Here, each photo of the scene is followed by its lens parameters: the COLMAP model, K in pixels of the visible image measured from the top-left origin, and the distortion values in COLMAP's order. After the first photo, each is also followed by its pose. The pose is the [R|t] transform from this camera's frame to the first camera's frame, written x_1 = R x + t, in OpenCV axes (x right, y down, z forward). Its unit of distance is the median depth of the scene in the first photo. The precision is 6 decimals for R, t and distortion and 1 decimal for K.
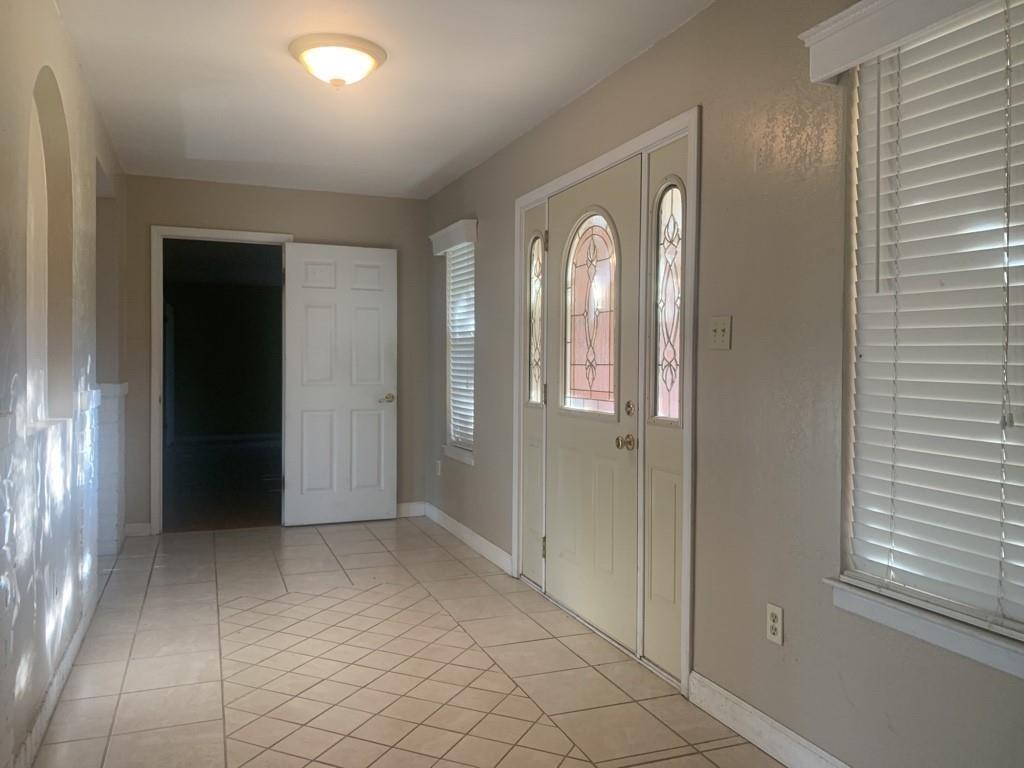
lens RADIAL K [[785.8, 0, 511.5], [0, 785.8, 374.4], [0, 0, 1]] dist [0.058676, -0.088407]
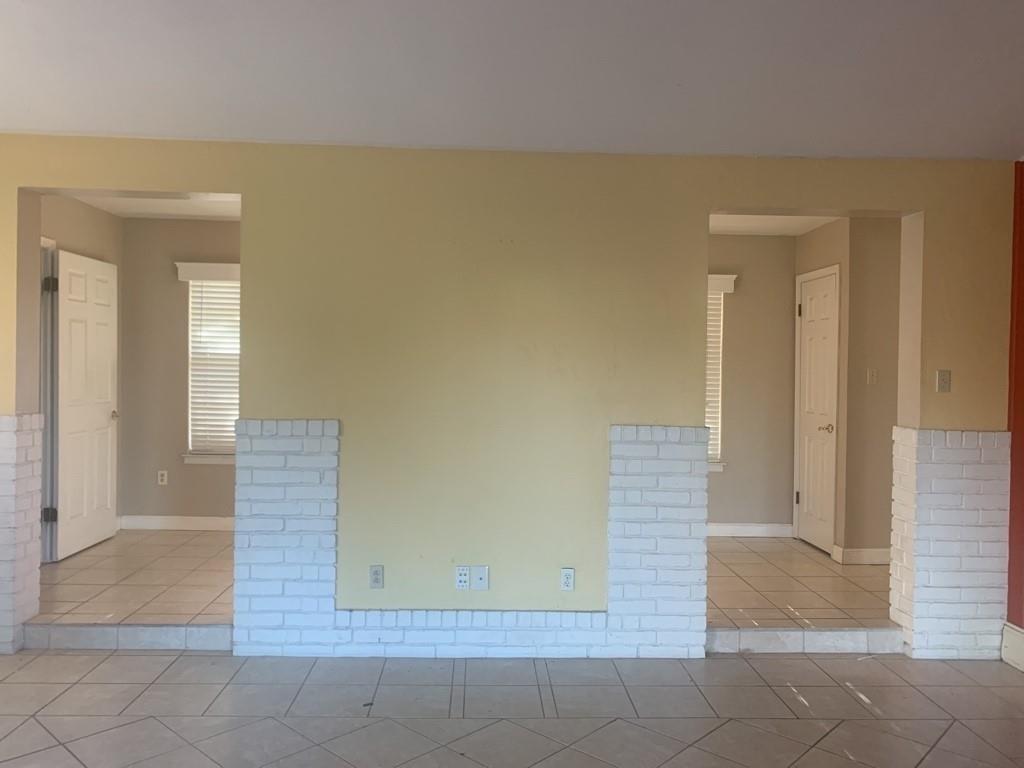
lens RADIAL K [[785.8, 0, 511.5], [0, 785.8, 374.4], [0, 0, 1]] dist [0.058676, -0.088407]
pose [[0.324386, -0.011999, 0.945849, -0.979891], [-0.004760, 0.999886, 0.014317, -0.039569], [-0.945913, -0.009146, 0.324292, 0.213778]]
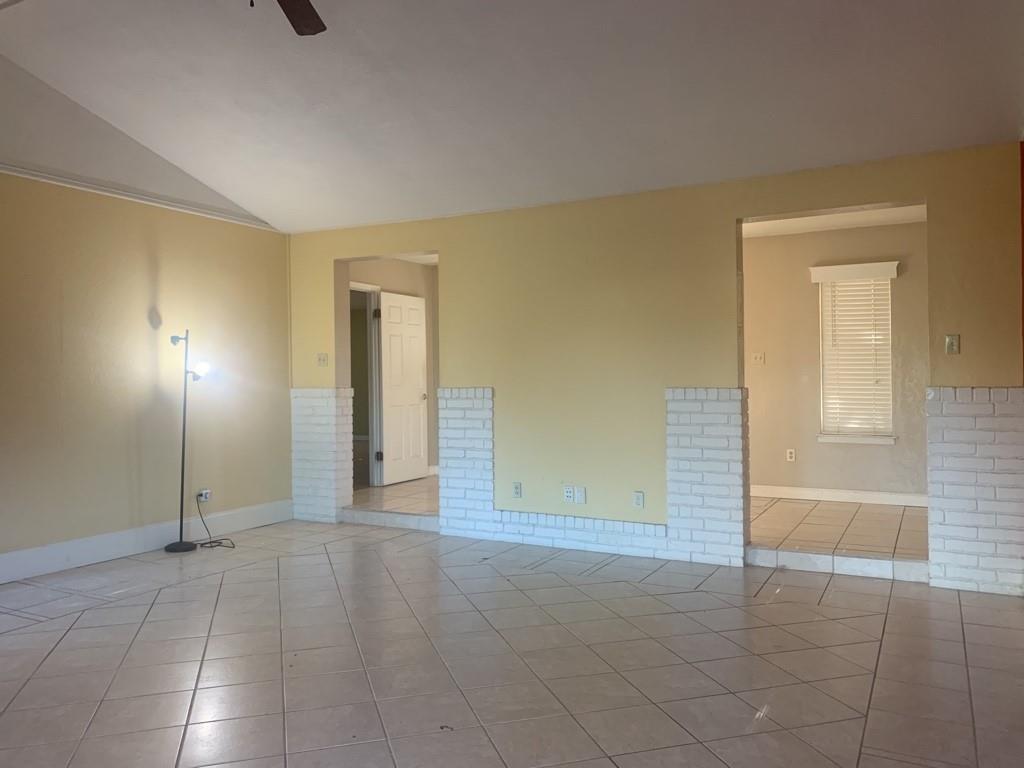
lens RADIAL K [[785.8, 0, 511.5], [0, 785.8, 374.4], [0, 0, 1]] dist [0.058676, -0.088407]
pose [[0.759033, -0.011965, 0.650942, -1.054695], [0.022762, 0.999708, -0.008166, 0.003461], [-0.650654, 0.021014, 0.759084, -0.259902]]
